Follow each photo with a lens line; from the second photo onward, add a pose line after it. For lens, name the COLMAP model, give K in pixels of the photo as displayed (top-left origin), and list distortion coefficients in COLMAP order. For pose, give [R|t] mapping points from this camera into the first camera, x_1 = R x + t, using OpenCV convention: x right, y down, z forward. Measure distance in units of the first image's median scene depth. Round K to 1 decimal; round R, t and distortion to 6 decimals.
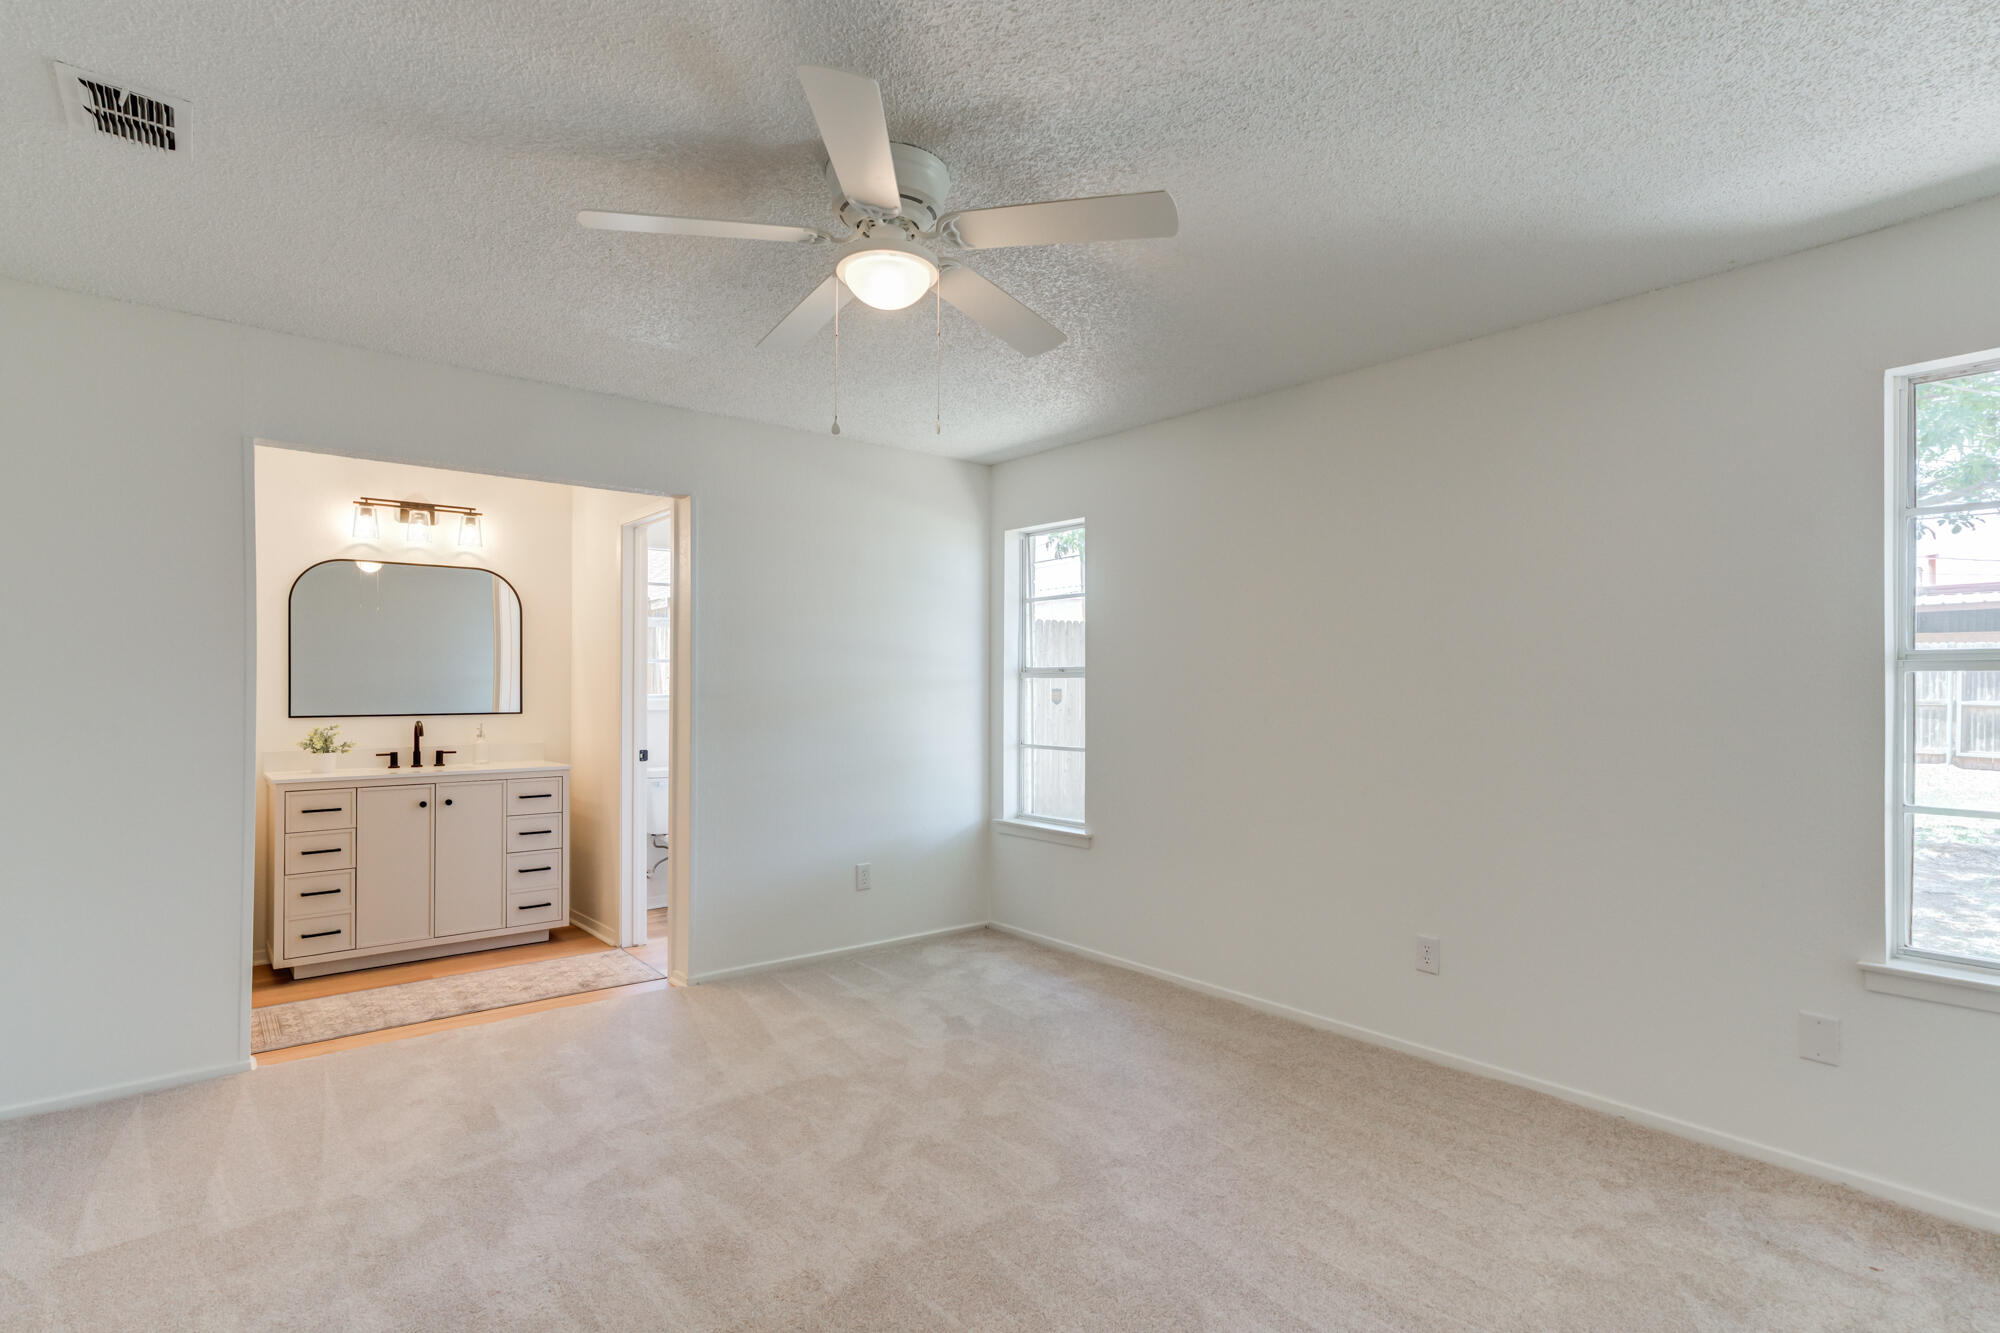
lens RADIAL K [[980.6, 0, 1006.3], [0, 980.6, 679.8], [0, 0, 1]] dist [-0.001002, 0.000224]
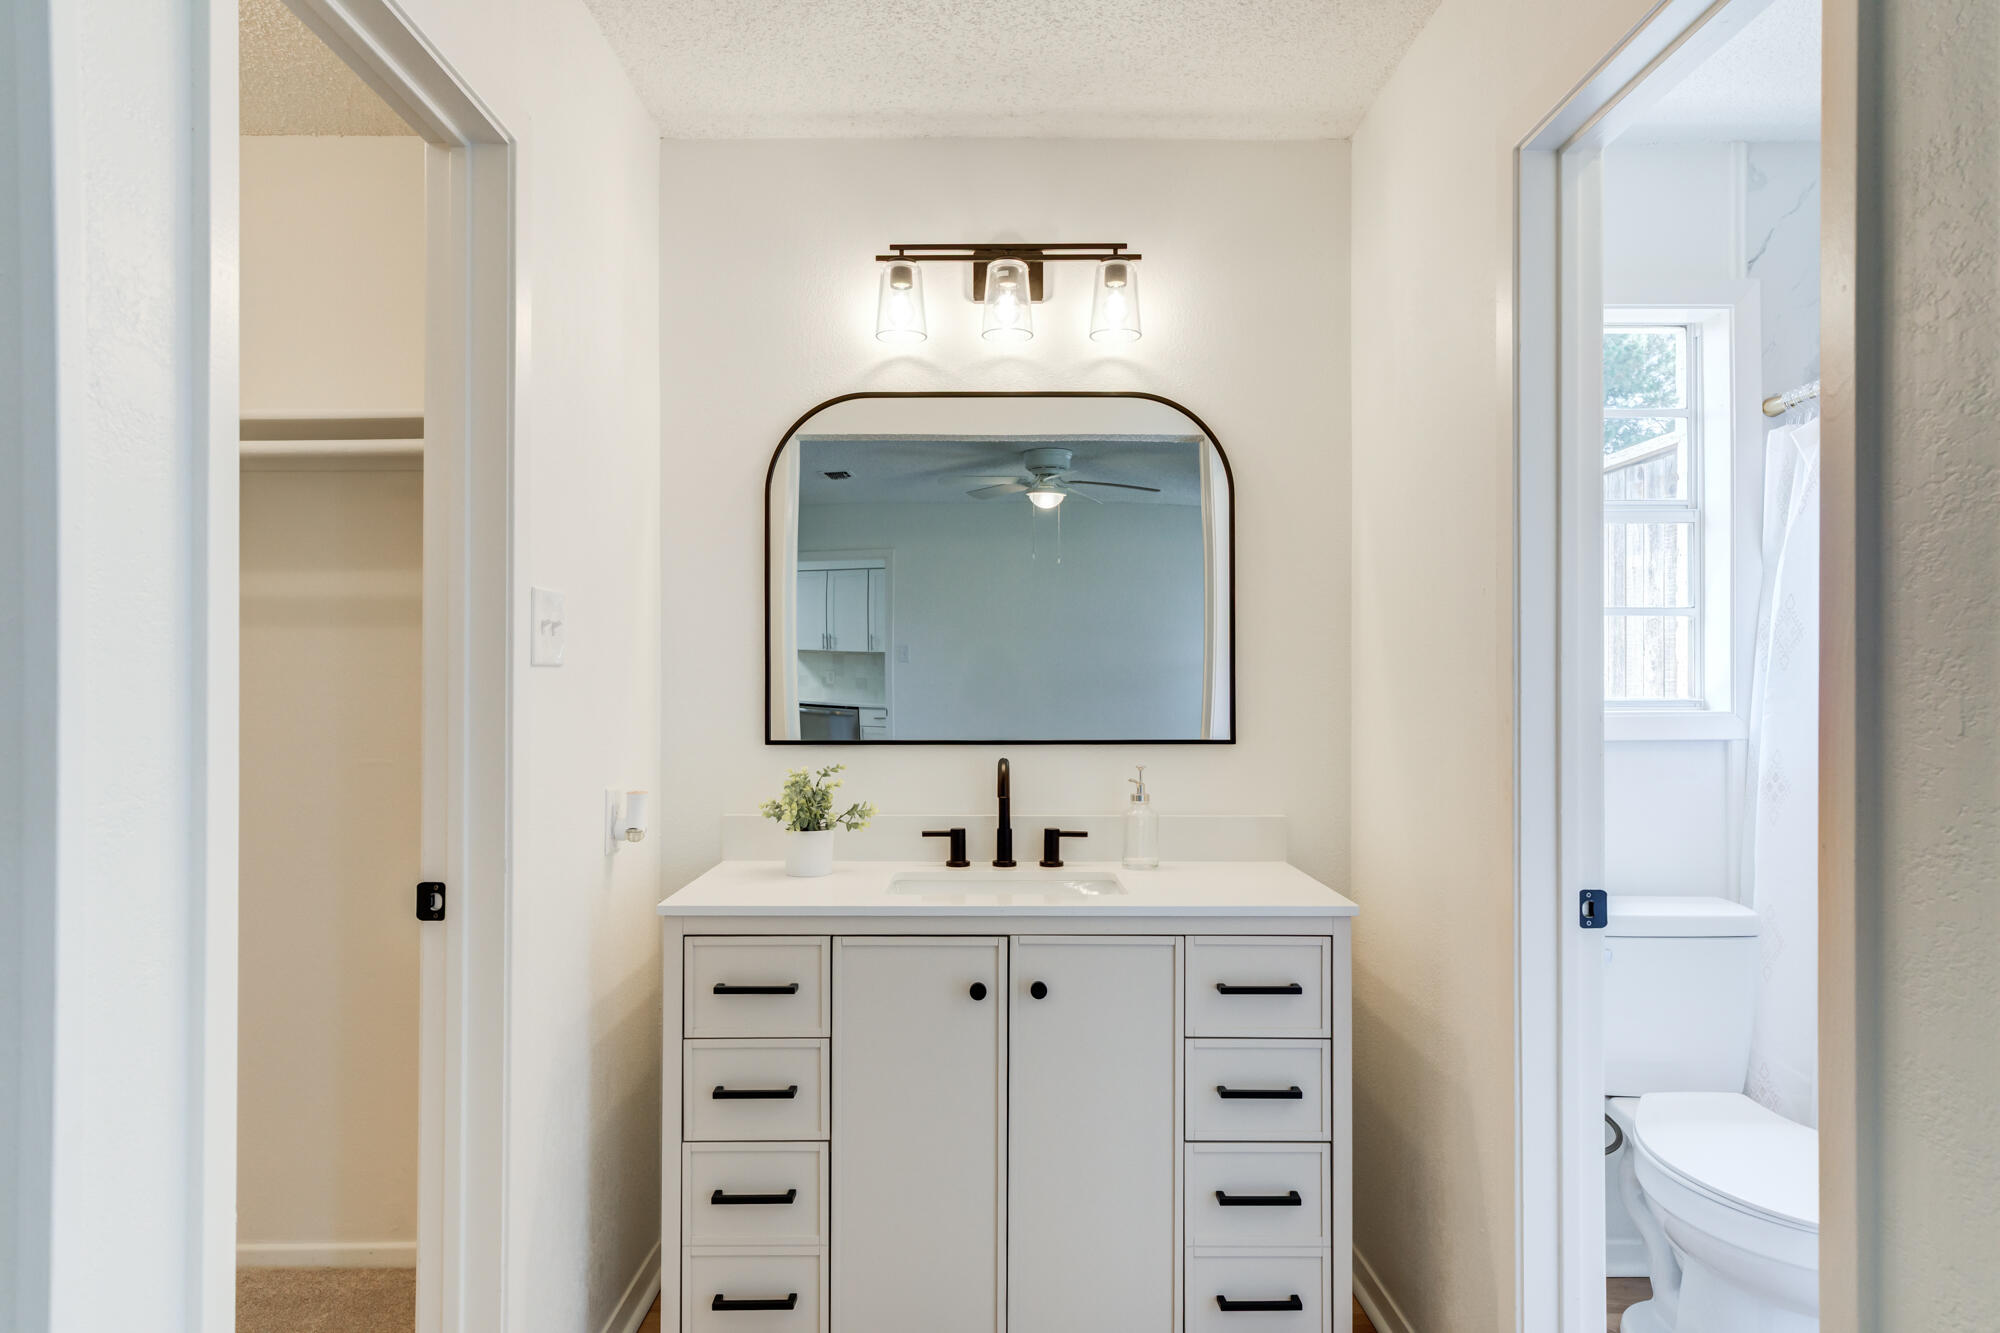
lens RADIAL K [[1117.9, 0, 990.9], [0, 1117.9, 674.5], [0, 0, 1]] dist [-0.001333, 0.000515]
pose [[0.757562, -0.002332, -0.652759, -0.291401], [0.003599, 0.999993, 0.000604, 0.005601], [0.652753, -0.002807, 0.757566, 0.633904]]
